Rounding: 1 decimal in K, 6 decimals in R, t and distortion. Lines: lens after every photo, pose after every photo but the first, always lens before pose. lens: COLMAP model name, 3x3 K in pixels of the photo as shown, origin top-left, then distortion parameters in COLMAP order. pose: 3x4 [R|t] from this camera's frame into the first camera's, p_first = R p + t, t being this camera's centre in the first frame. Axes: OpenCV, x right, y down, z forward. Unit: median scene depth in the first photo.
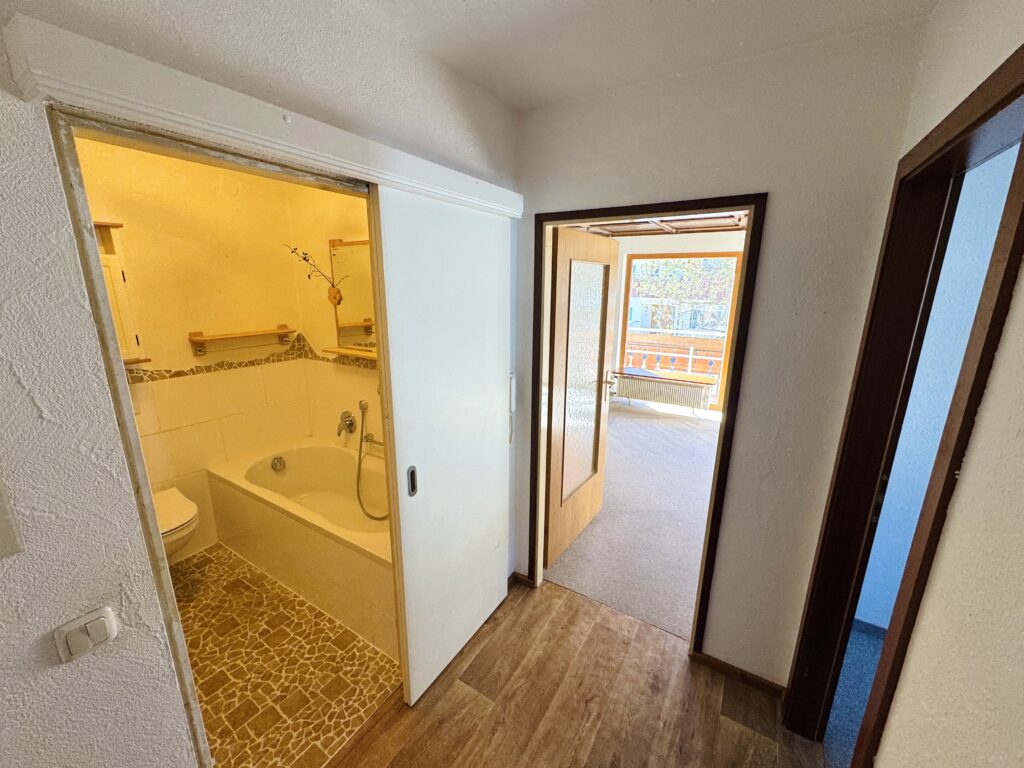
lens RADIAL K [[406.9, 0, 512.0], [0, 406.9, 384.0], [0, 0, 1]] dist [-0.001400, -0.000232]
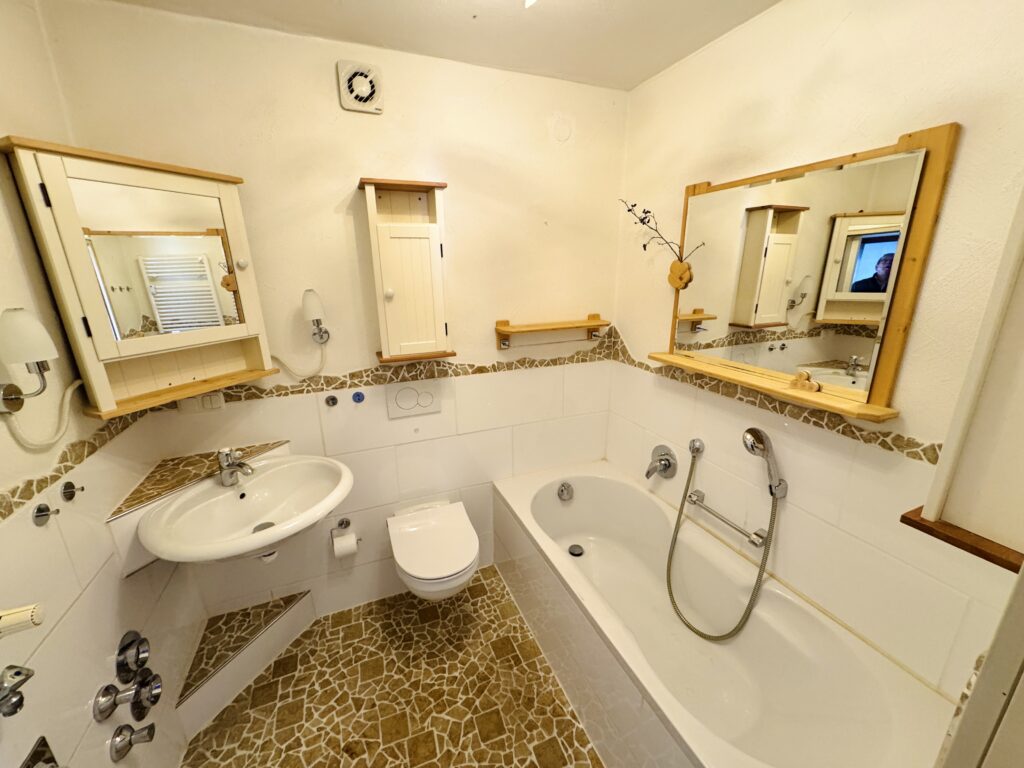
lens RADIAL K [[406.9, 0, 512.0], [0, 406.9, 384.0], [0, 0, 1]] dist [-0.001400, -0.000232]
pose [[0.812779, 0.144904, -0.564263, -0.261537], [-0.122134, 0.989431, 0.078163, -0.062256], [0.569626, 0.005387, 0.821887, 0.313629]]
